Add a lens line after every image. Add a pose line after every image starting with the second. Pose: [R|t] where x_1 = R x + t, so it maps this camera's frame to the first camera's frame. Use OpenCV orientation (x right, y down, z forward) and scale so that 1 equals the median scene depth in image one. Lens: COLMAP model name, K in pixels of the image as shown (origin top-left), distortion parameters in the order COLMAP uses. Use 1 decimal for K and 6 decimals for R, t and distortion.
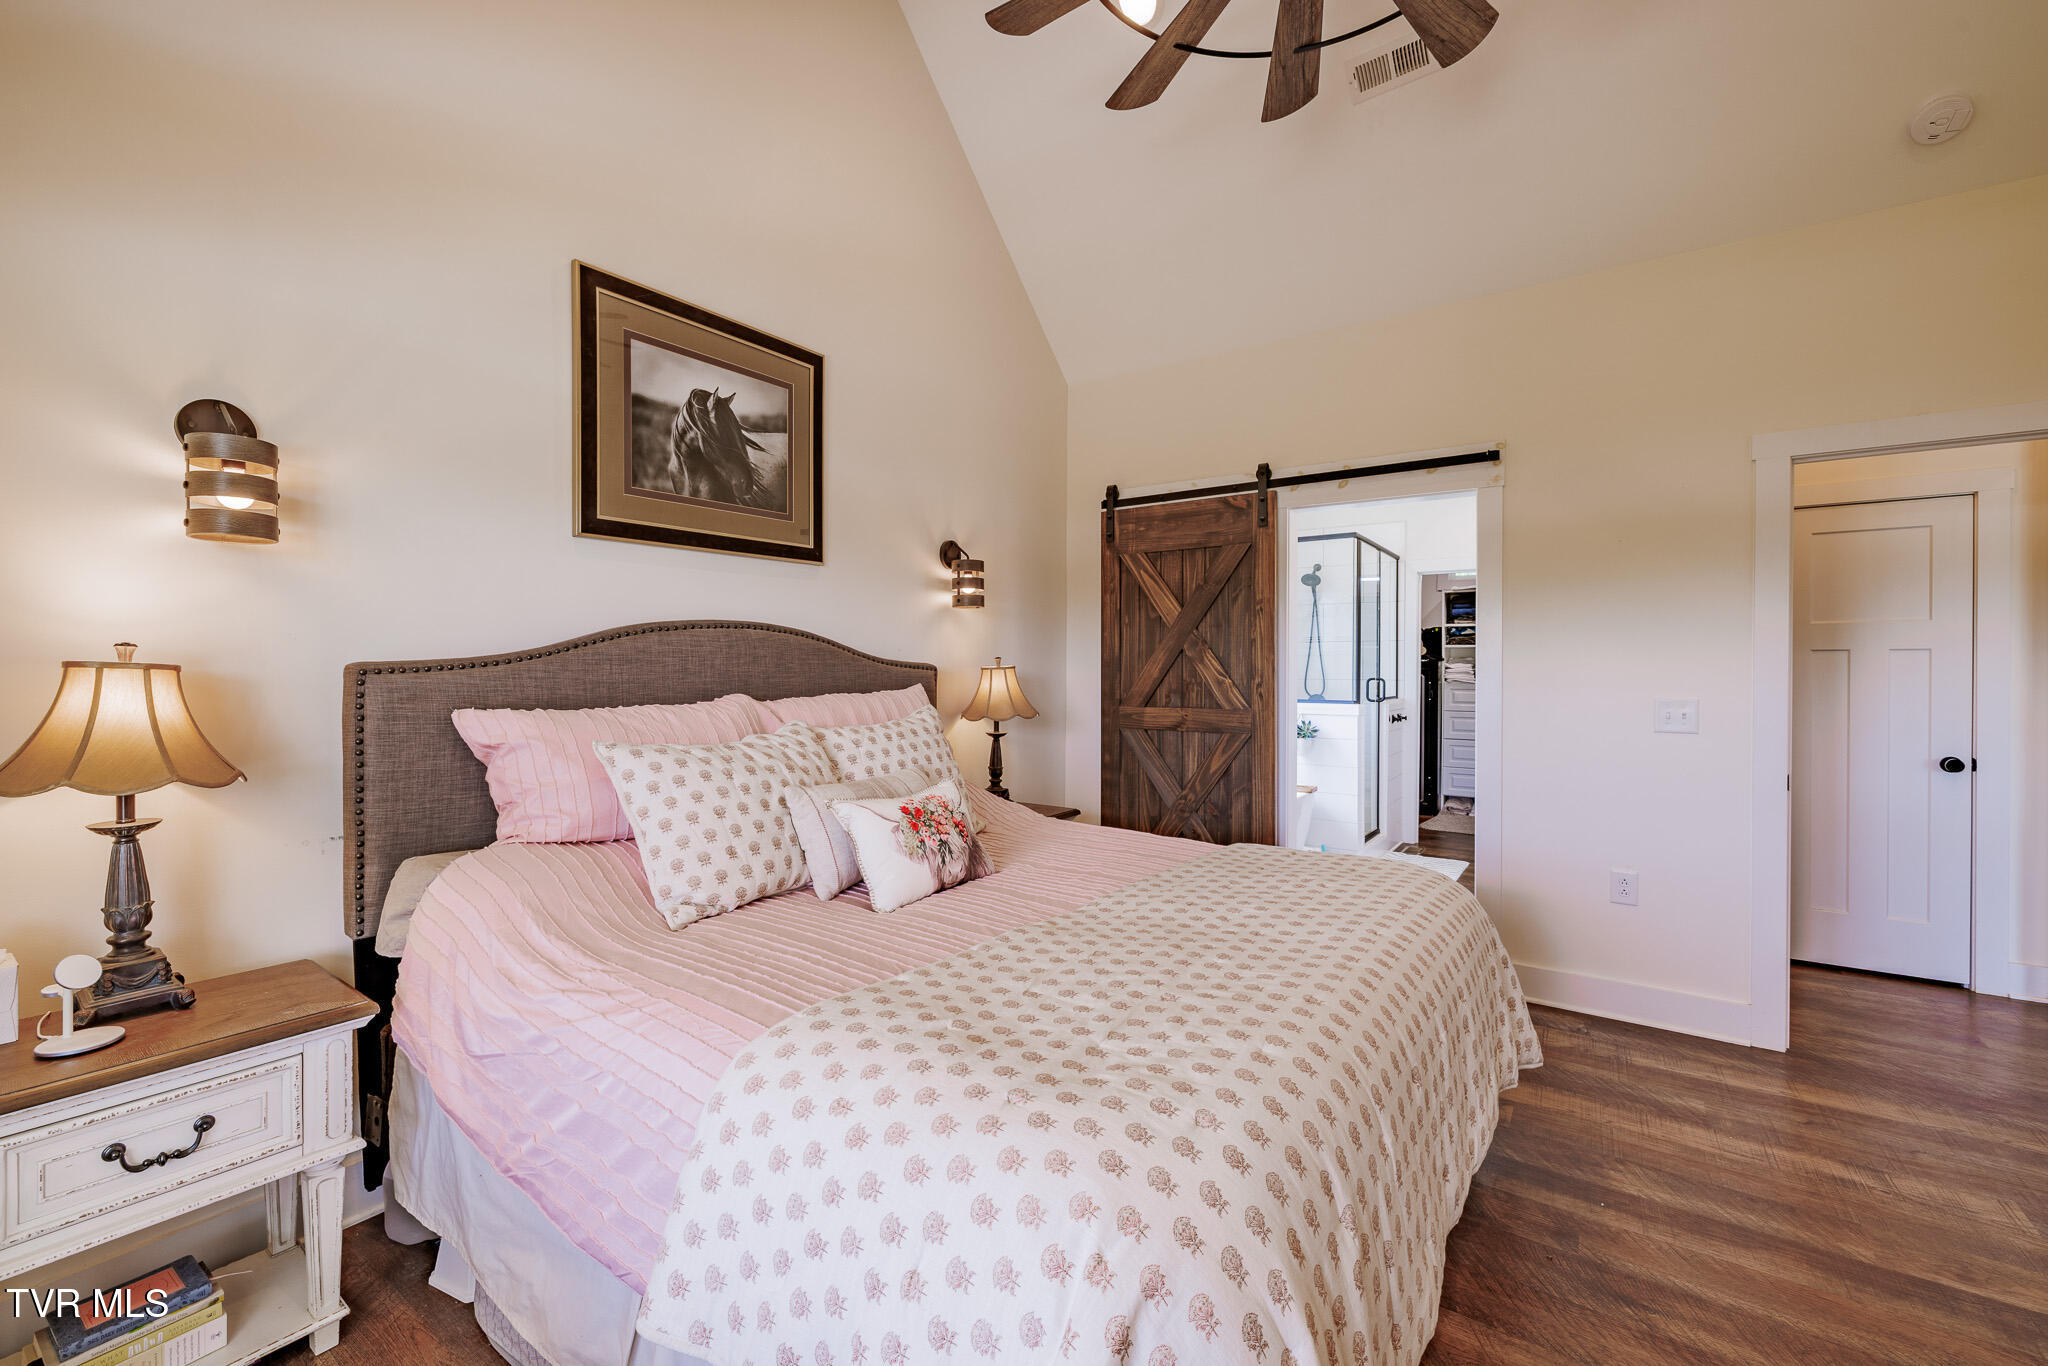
lens RADIAL K [[862.3, 0, 1020.6], [0, 862.3, 669.5], [0, 0, 1]] dist [0.000473, -0.000002]
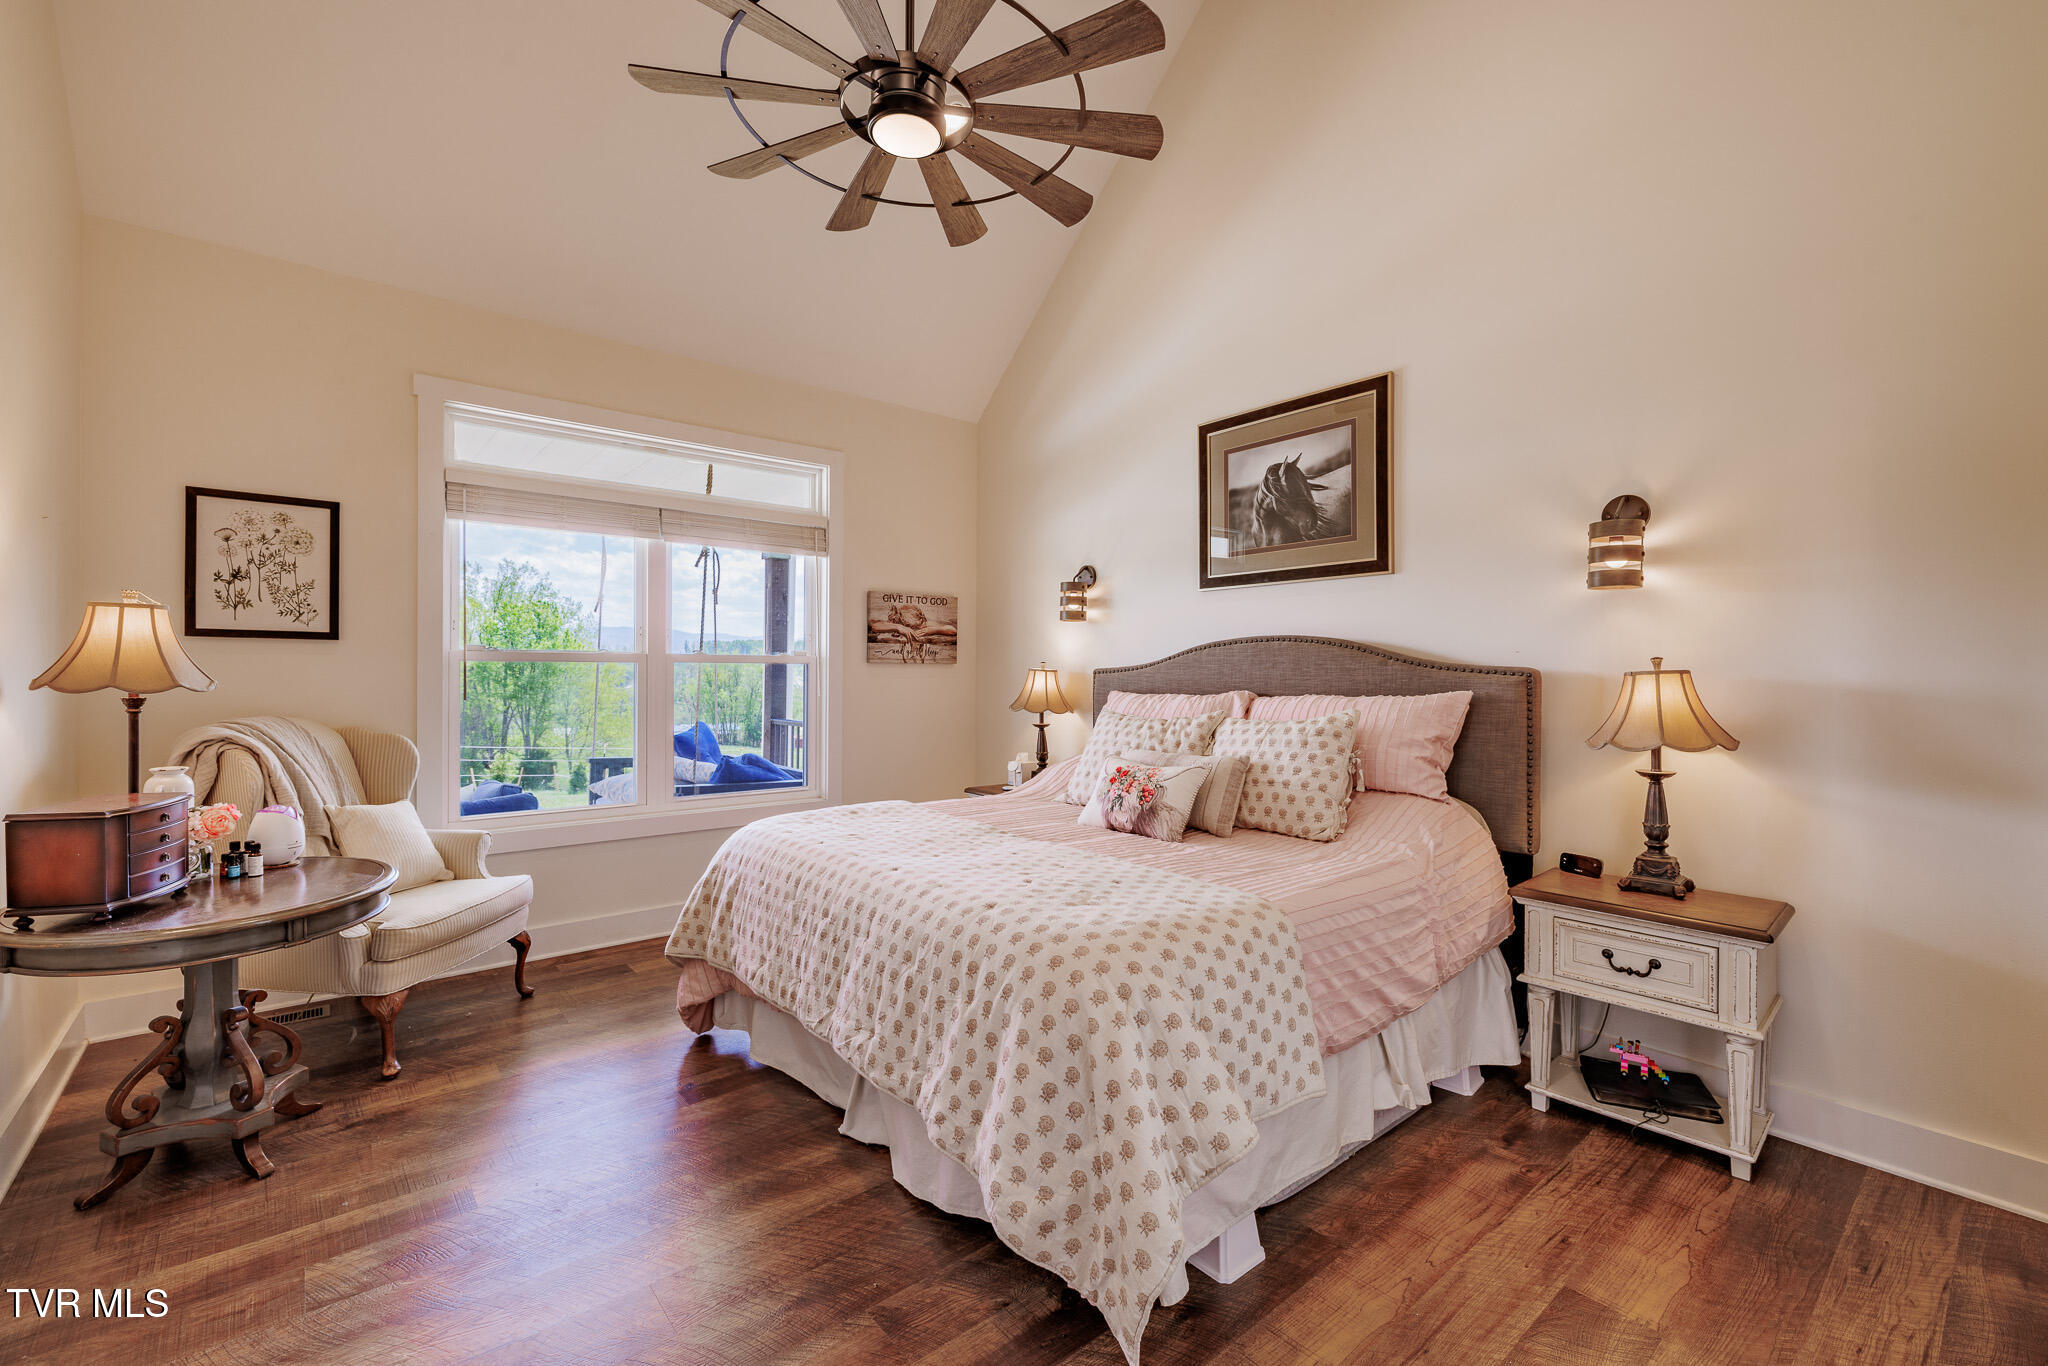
lens RADIAL K [[862.3, 0, 1021.1], [0, 862.3, 676.6], [0, 0, 1]] dist [0.000473, -0.000002]
pose [[-0.264641, 0.000372, -0.964347, 1.026591], [-0.012636, 0.999913, 0.003853, 0.005578], [0.964264, 0.013205, -0.264613, 0.977449]]
